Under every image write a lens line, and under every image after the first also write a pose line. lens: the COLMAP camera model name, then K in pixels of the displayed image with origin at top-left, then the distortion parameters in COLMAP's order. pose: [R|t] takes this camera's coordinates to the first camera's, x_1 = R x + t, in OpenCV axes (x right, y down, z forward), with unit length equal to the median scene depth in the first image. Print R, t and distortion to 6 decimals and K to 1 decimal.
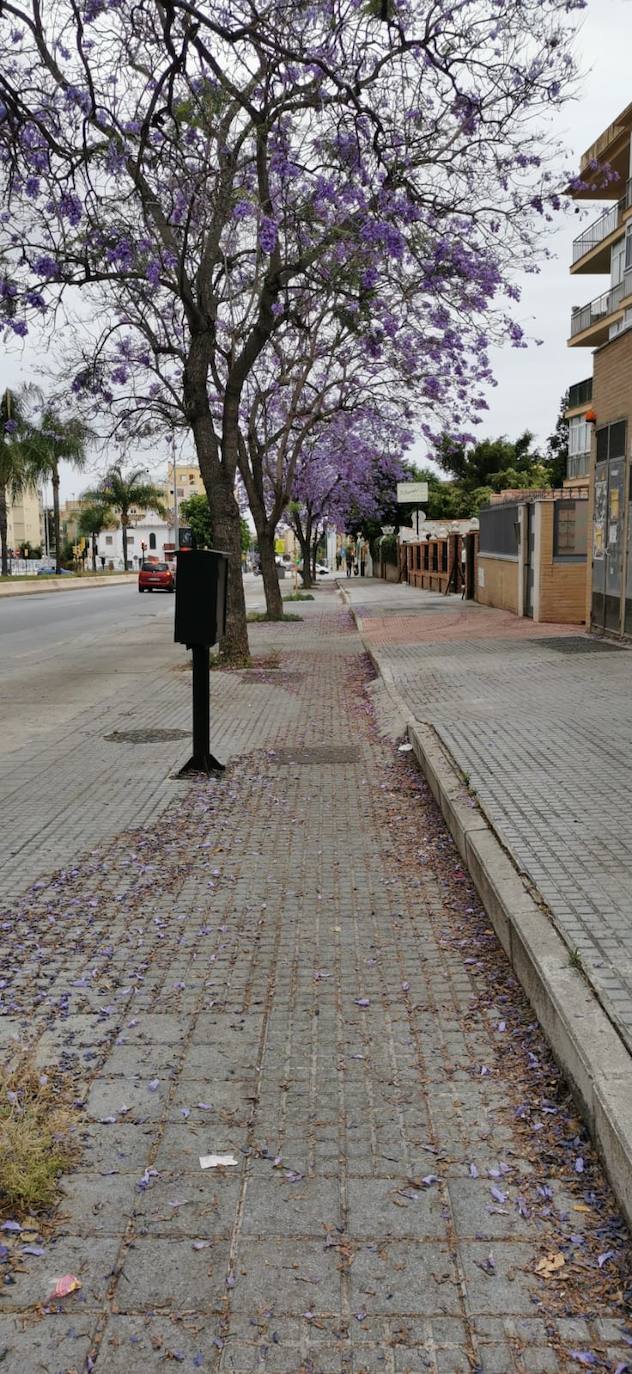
lens RADIAL K [[1016.8, 0, 316.0], [0, 1016.8, 687.0], [0, 0, 1]] dist [0.031186, 0.000242]
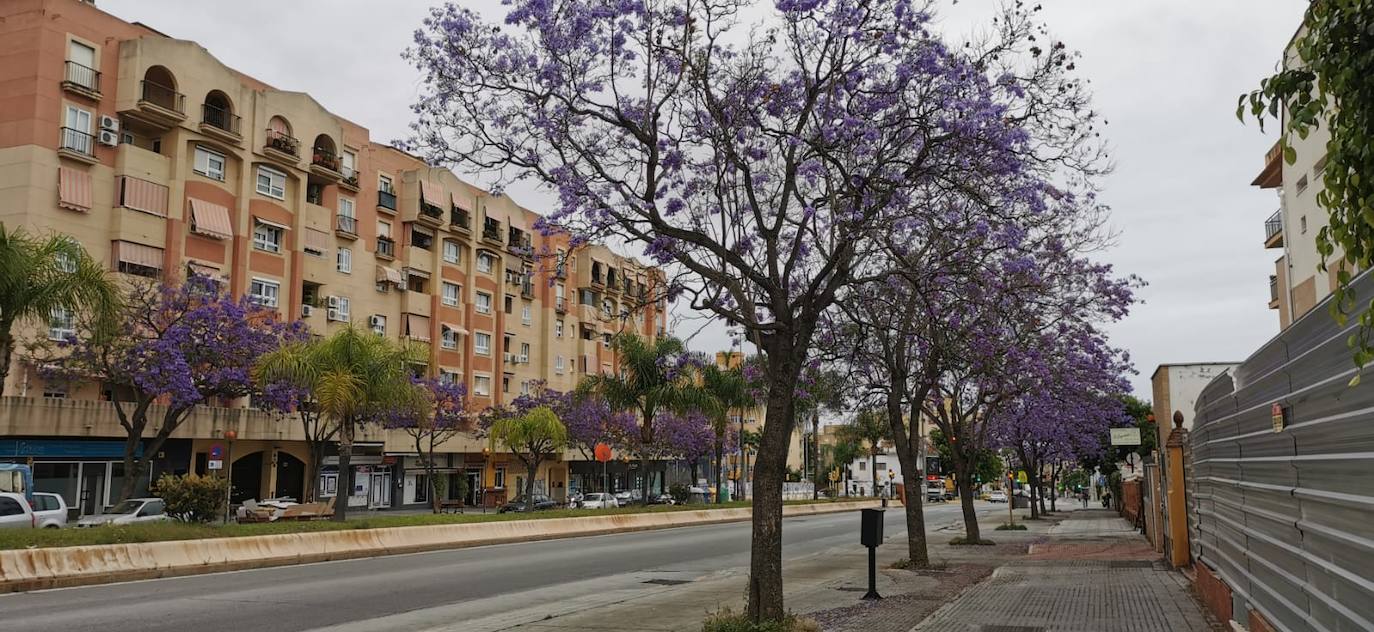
lens RADIAL K [[1016.8, 0, 647.2], [0, 1016.8, 315.9], [0, 0, 1]] dist [0.031186, 0.000242]
pose [[0.917952, -0.048090, -0.393765, 0.037372], [-0.064129, 0.961579, -0.266935, 0.011146], [0.391473, 0.270285, 0.879599, -0.150172]]
